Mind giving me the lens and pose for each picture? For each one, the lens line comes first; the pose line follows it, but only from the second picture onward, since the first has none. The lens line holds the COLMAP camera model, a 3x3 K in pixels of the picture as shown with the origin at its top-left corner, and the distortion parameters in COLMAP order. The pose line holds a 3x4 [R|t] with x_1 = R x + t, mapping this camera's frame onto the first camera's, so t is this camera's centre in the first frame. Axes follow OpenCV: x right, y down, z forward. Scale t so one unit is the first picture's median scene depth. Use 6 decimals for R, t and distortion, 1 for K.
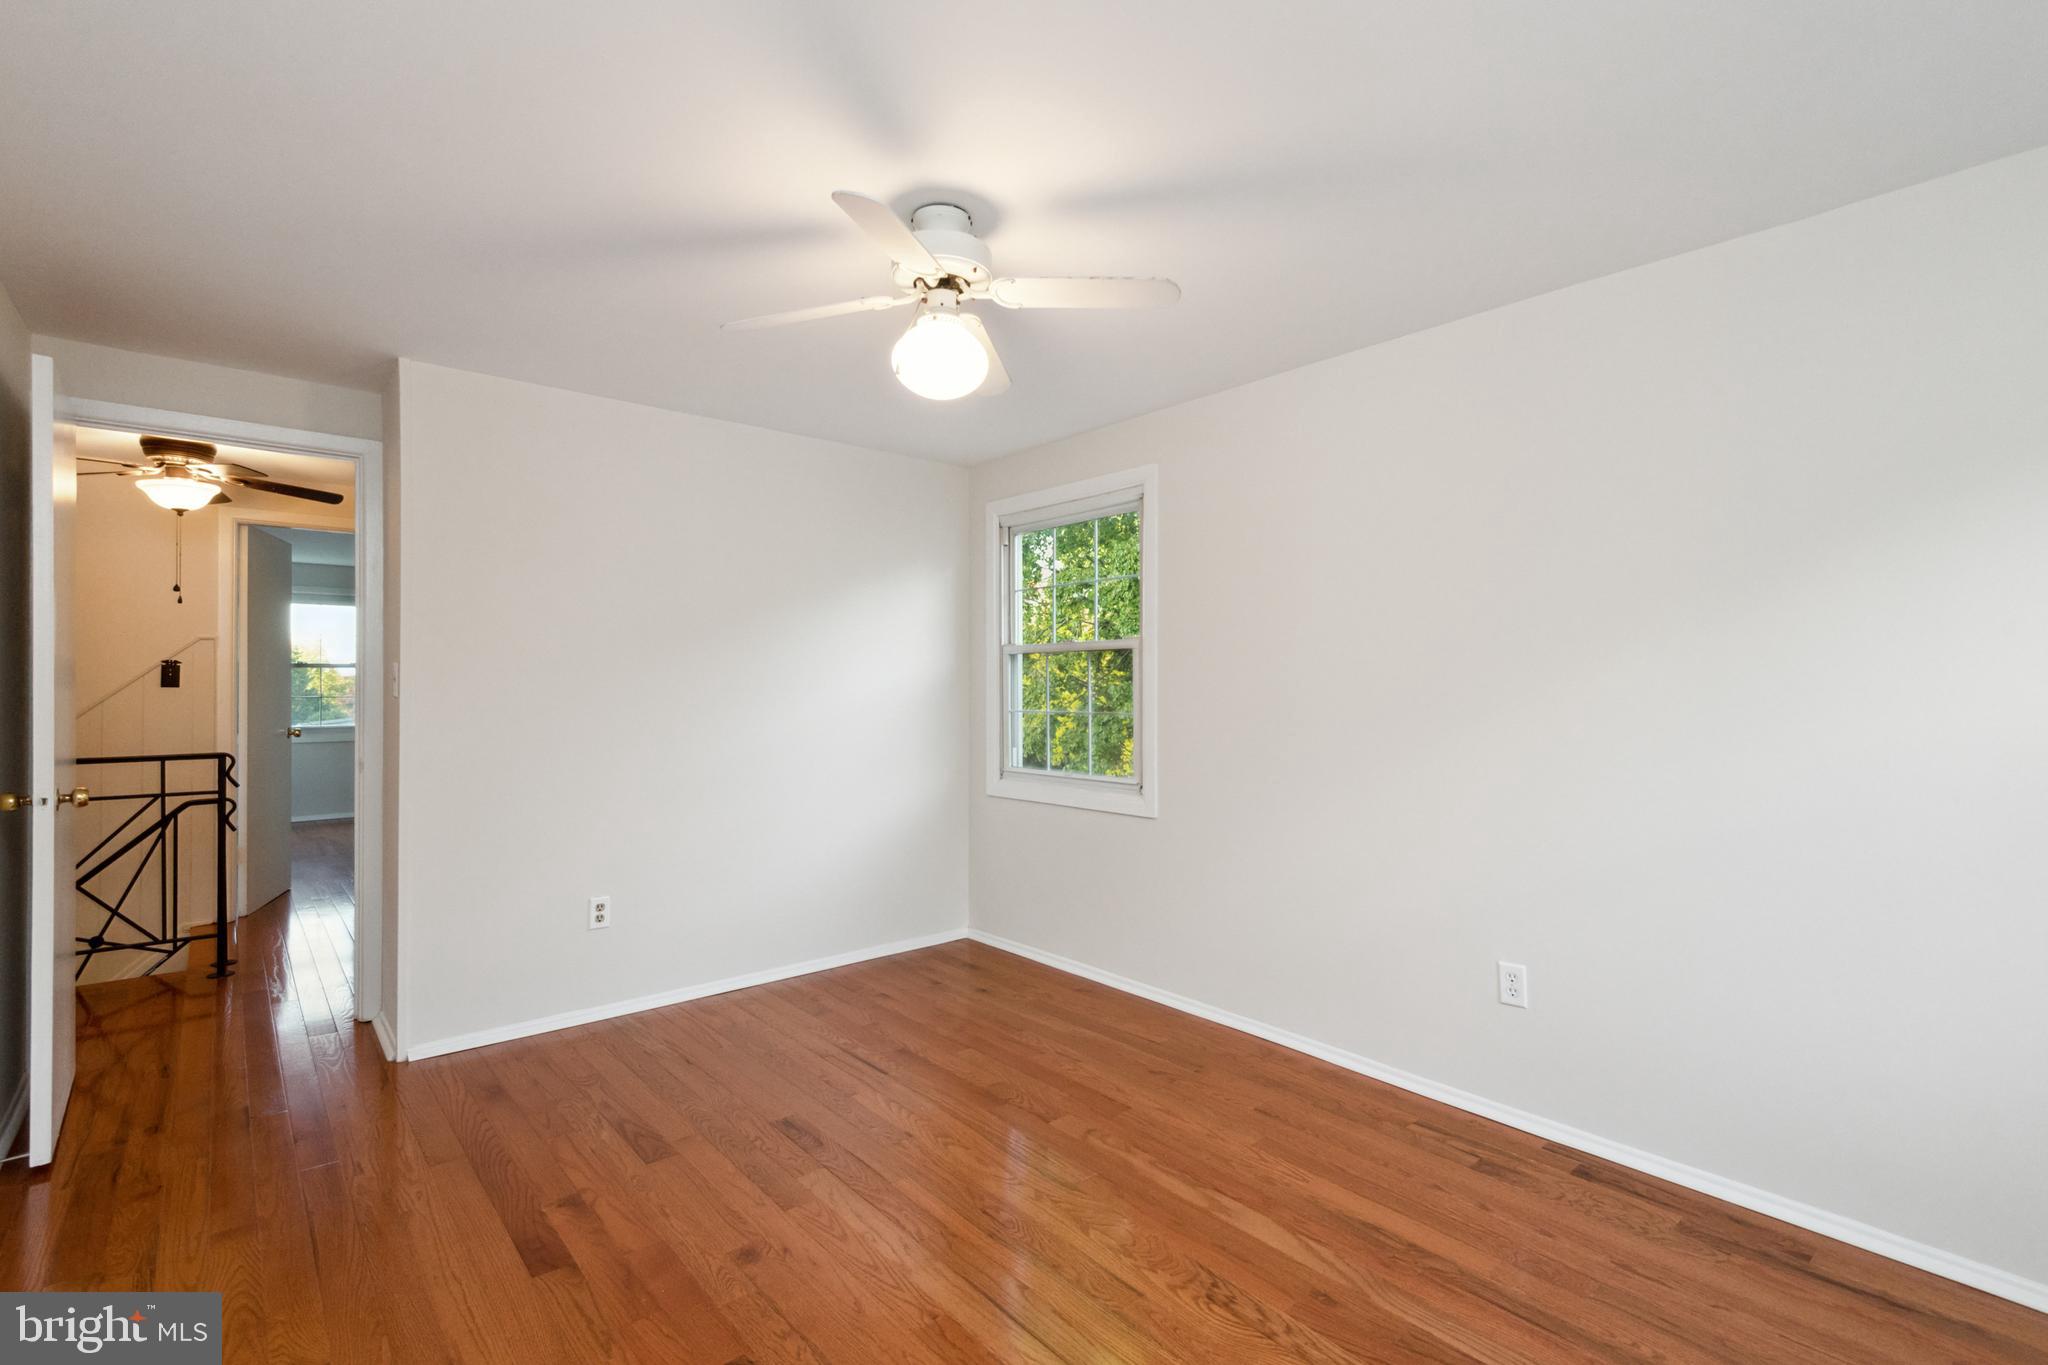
lens RADIAL K [[918.5, 0, 1018.2], [0, 918.5, 675.3], [0, 0, 1]] dist [0.035476, -0.015584]
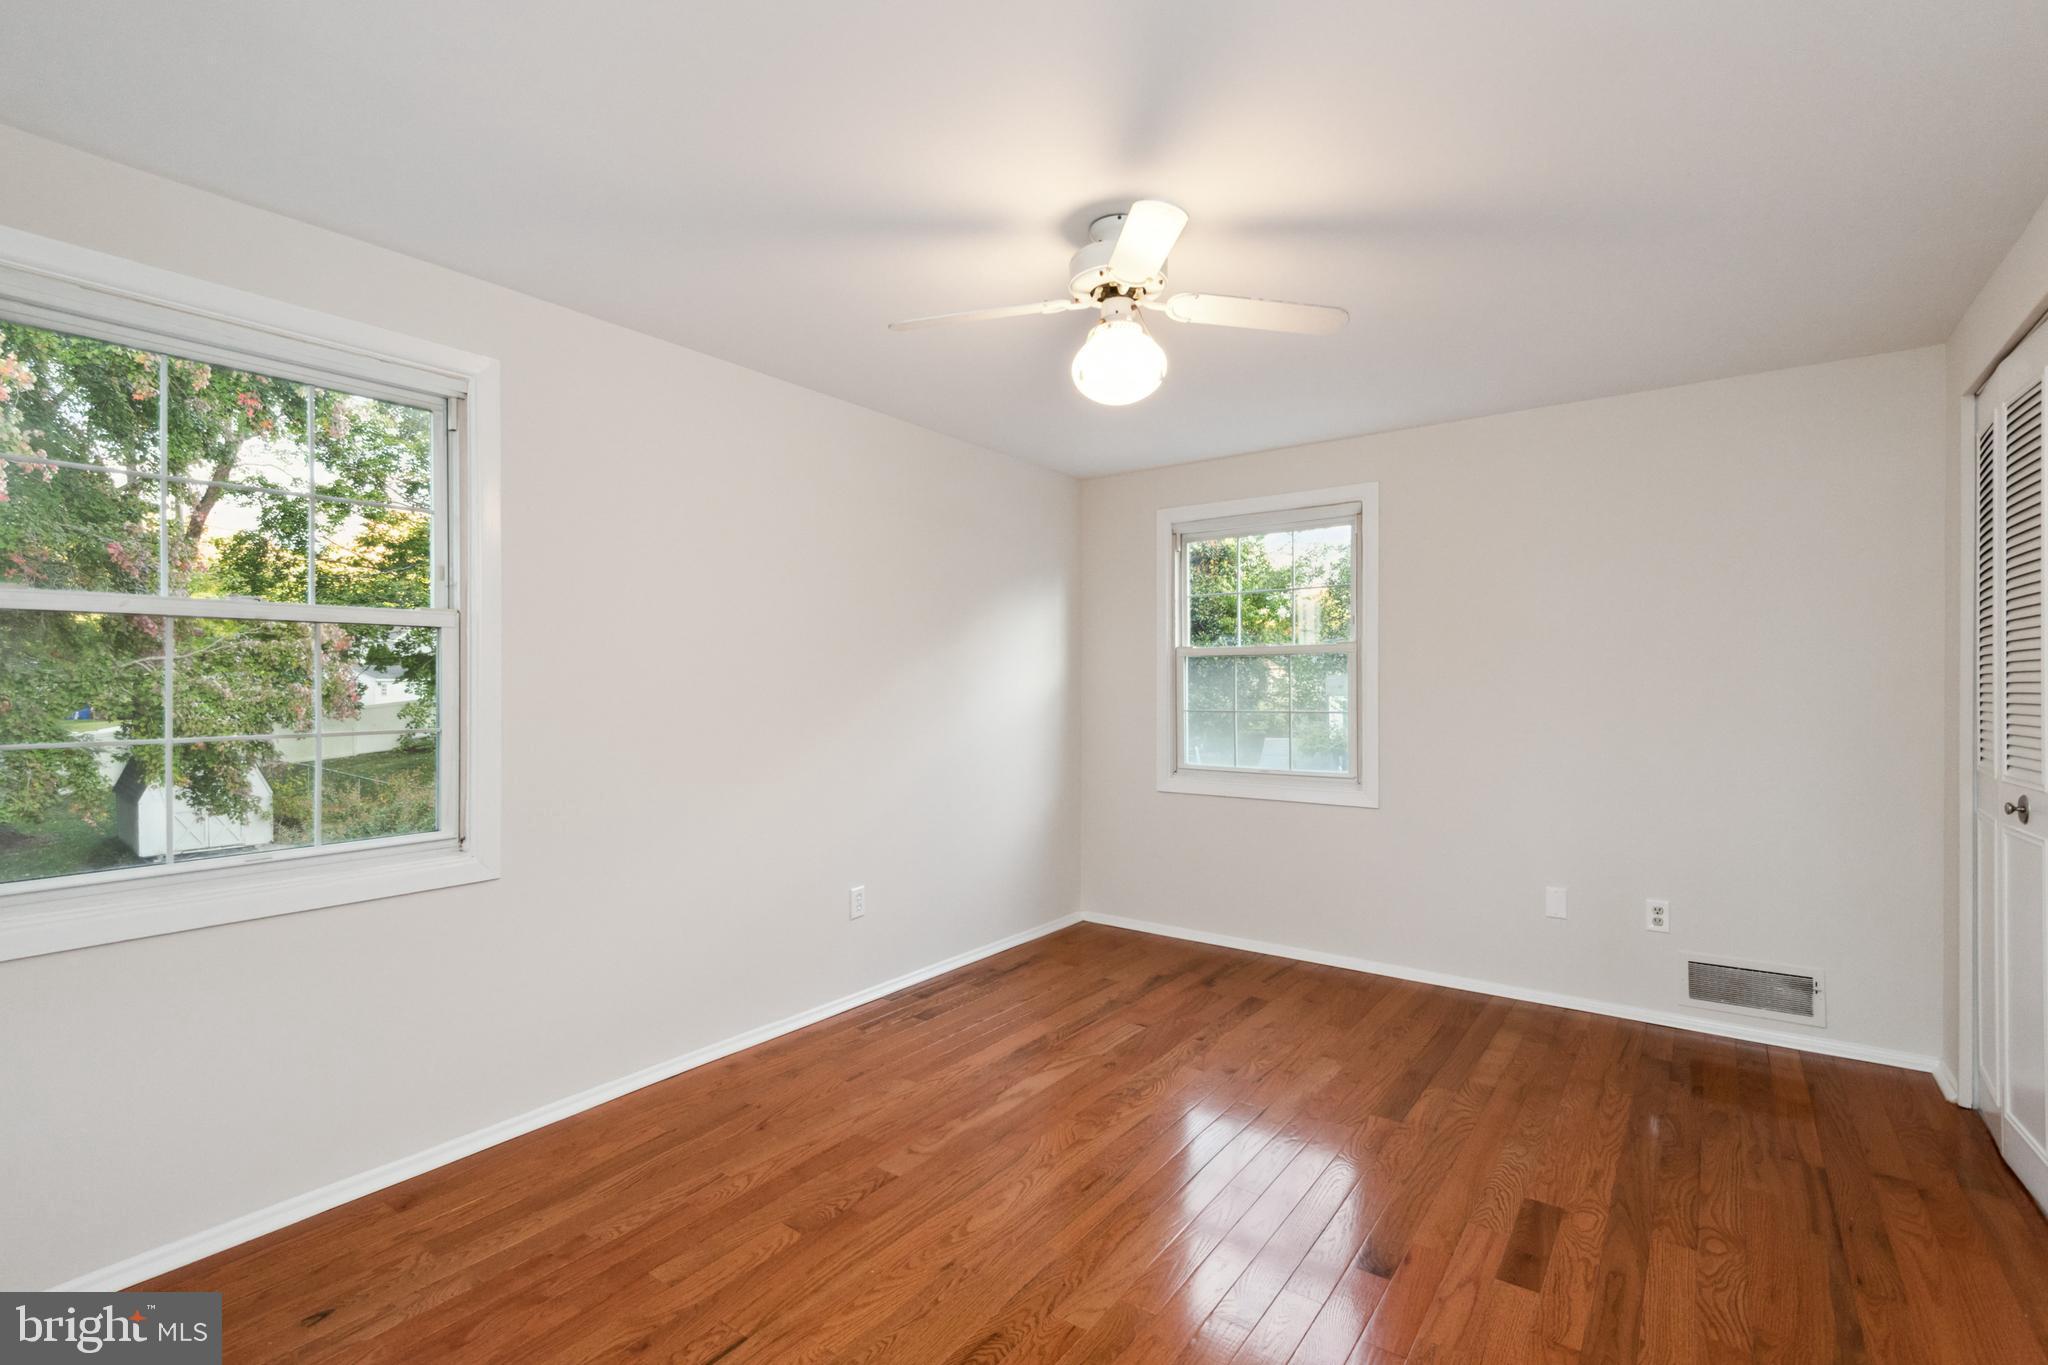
lens RADIAL K [[918.5, 0, 1018.2], [0, 918.5, 675.3], [0, 0, 1]] dist [0.035476, -0.015584]
pose [[-0.214993, 0.010465, 0.976559, -0.938258], [-0.006380, 0.999906, -0.012119, 0.014814], [-0.976595, -0.008836, -0.214906, 1.175723]]
